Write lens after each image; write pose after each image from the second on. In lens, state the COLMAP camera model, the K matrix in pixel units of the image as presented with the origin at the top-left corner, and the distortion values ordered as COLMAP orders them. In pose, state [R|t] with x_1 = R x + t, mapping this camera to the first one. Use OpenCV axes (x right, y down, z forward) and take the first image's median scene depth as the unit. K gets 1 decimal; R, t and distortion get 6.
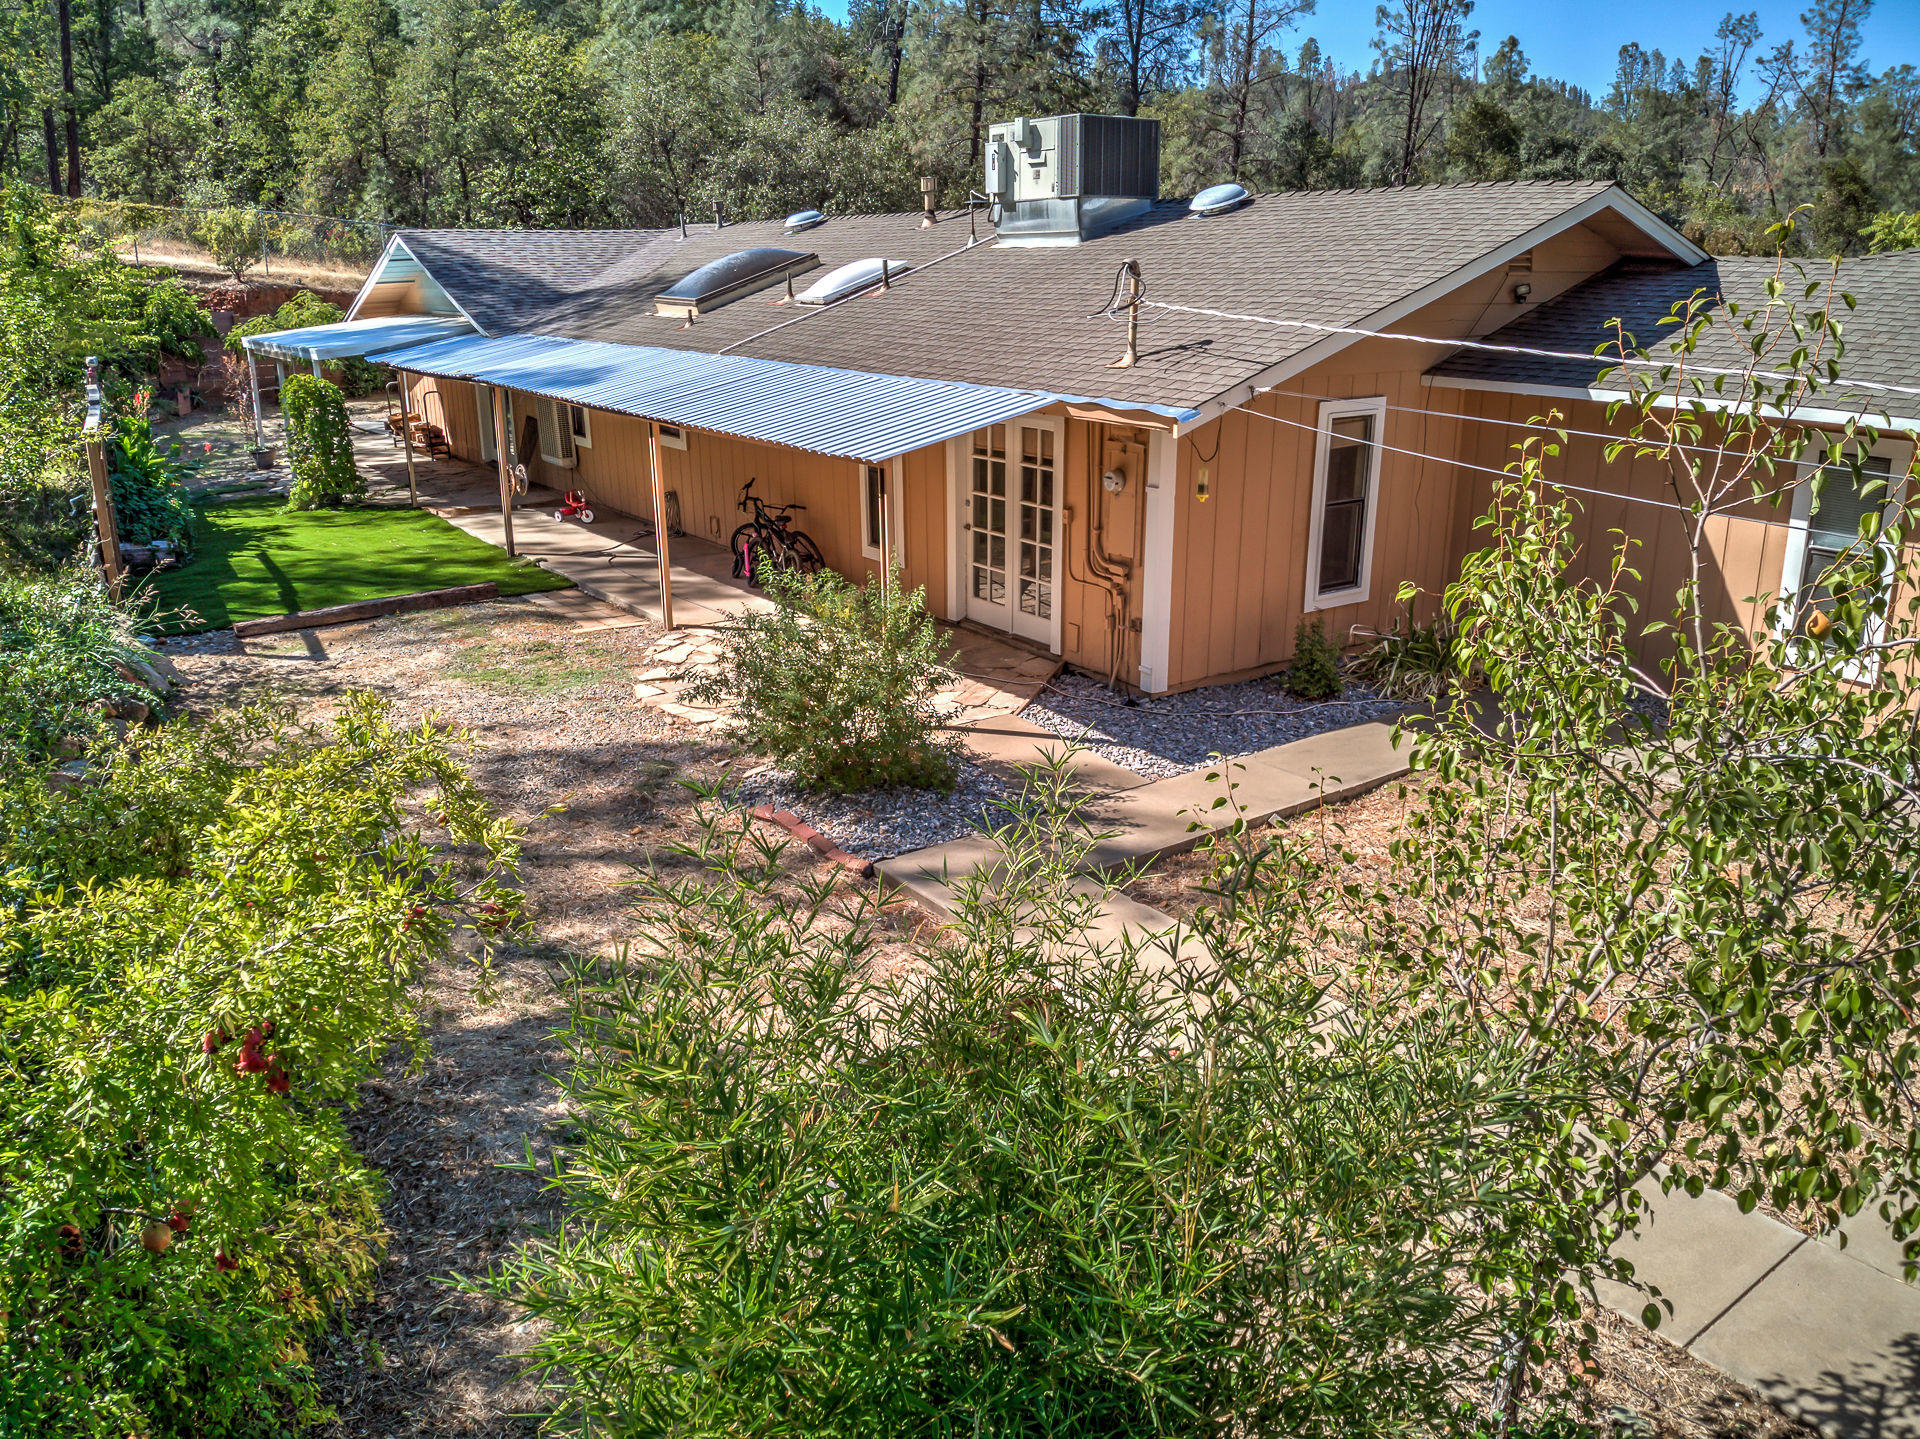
lens RADIAL K [[1404.0, 0, 960.0], [0, 1404.0, 719.5], [0, 0, 1]] dist [0.048146, -0.173701]
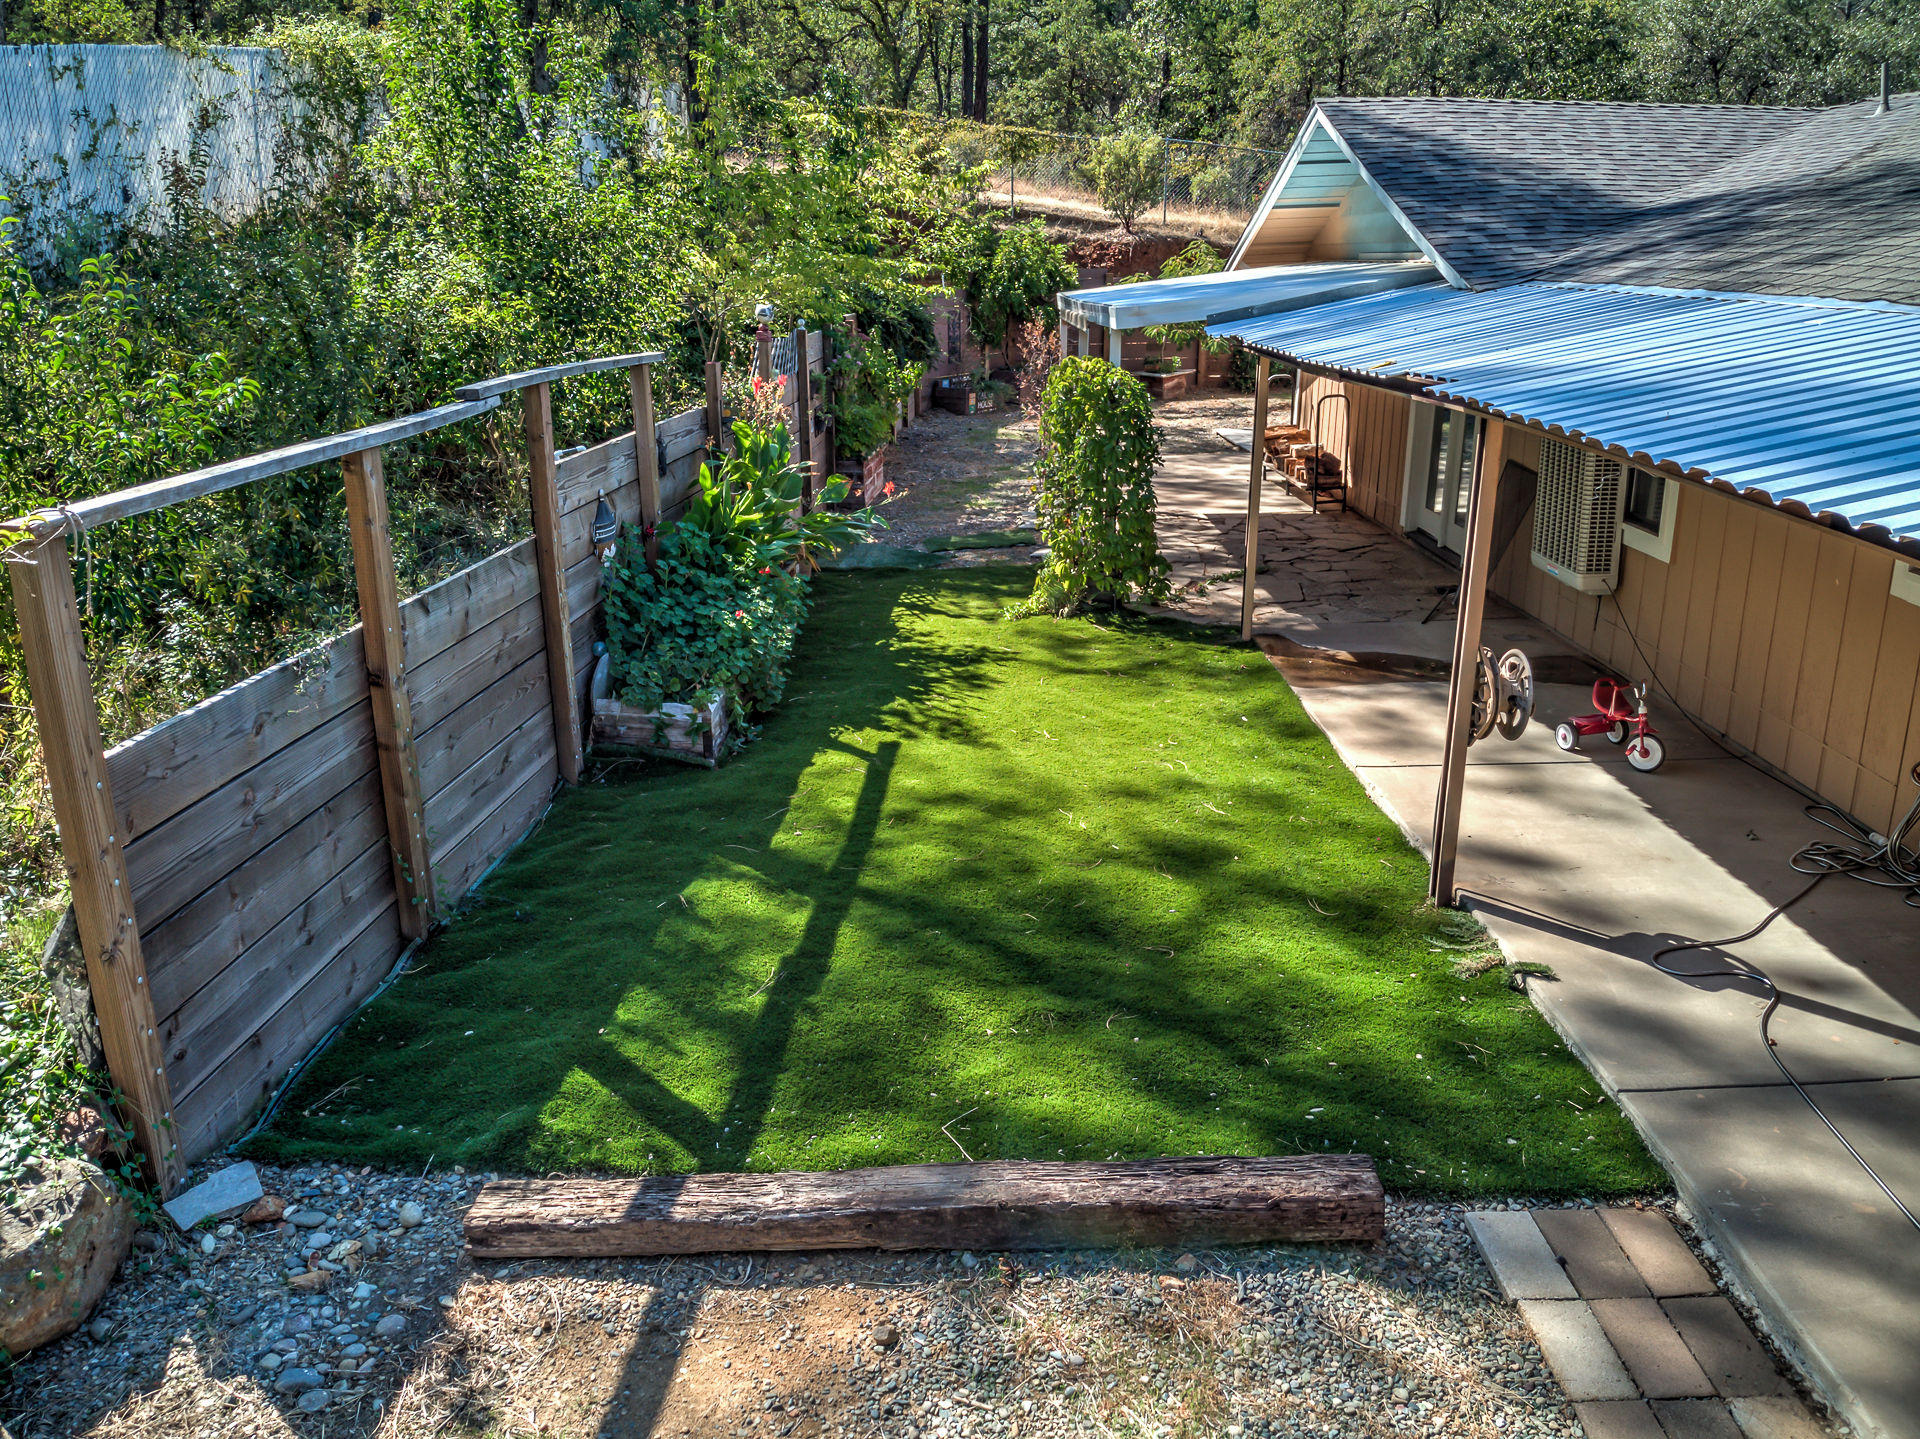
lens RADIAL K [[1404.0, 0, 960.0], [0, 1404.0, 719.5], [0, 0, 1]] dist [0.048146, -0.173701]
pose [[0.815786, 0.174381, -0.551439, -0.177105], [-0.169449, 0.983687, 0.060391, -0.123872], [0.552974, 0.044175, 0.832026, 0.492123]]
